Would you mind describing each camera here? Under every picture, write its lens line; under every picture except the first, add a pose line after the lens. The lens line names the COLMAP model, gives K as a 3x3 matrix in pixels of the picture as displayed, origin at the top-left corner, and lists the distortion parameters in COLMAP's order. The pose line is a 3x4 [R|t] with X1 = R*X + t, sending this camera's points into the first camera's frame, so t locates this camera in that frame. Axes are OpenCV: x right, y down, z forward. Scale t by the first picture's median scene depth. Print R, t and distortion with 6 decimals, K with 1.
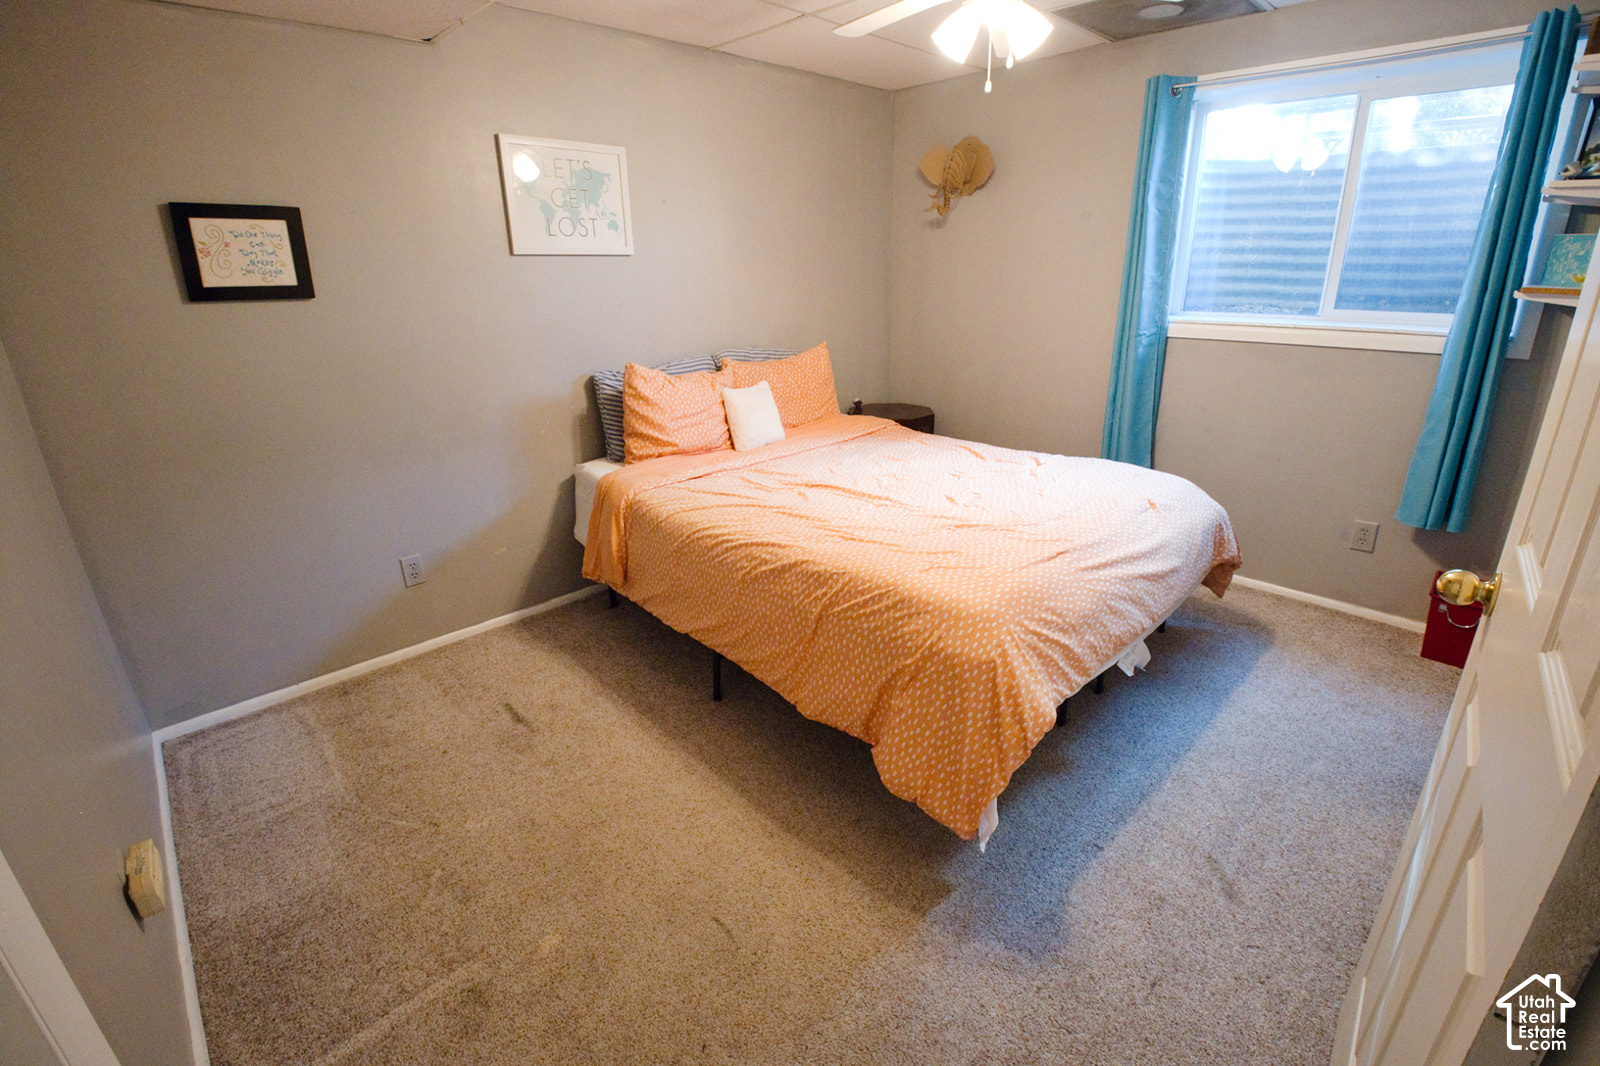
lens RADIAL K [[706.1, 0, 799.9], [0, 706.1, 523.6], [0, 0, 1]] dist [-0.035136, -0.003713]
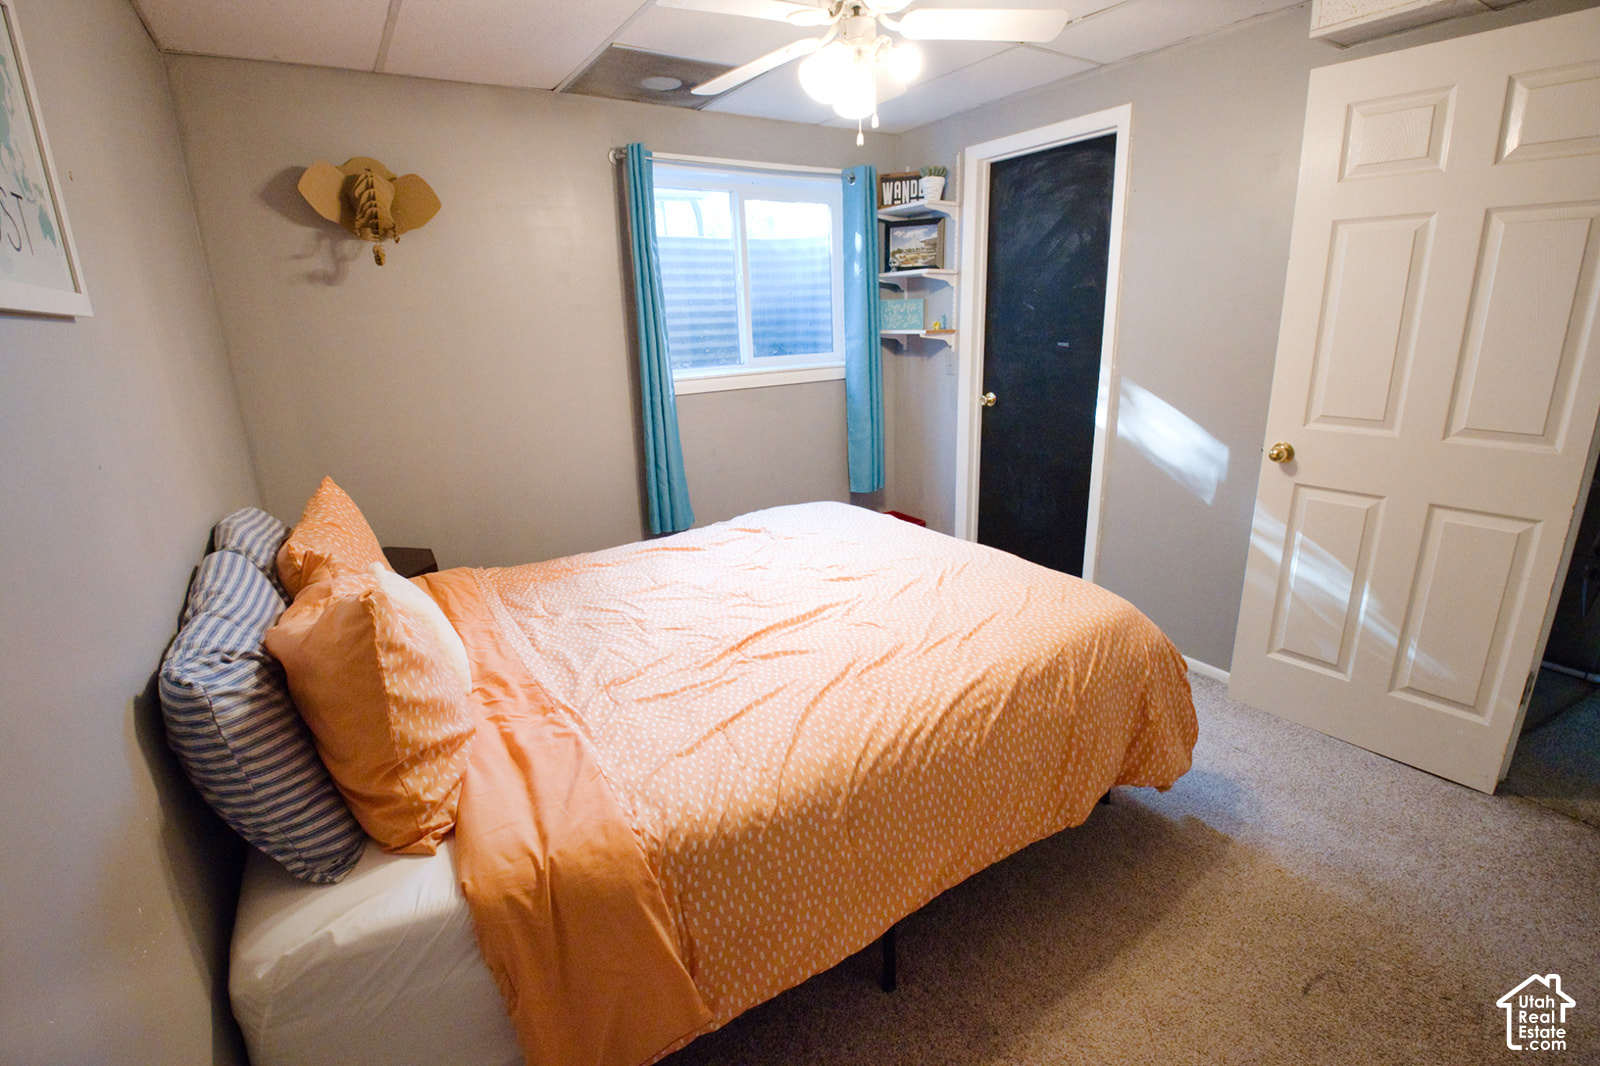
lens RADIAL K [[706.1, 0, 802.5], [0, 706.1, 526.5], [0, 0, 1]] dist [-0.035136, -0.003713]
pose [[0.177062, -0.268847, 0.946768, -0.682158], [0.362588, 0.912125, 0.191199, -0.310650], [-0.914975, 0.309433, 0.258983, 0.862382]]
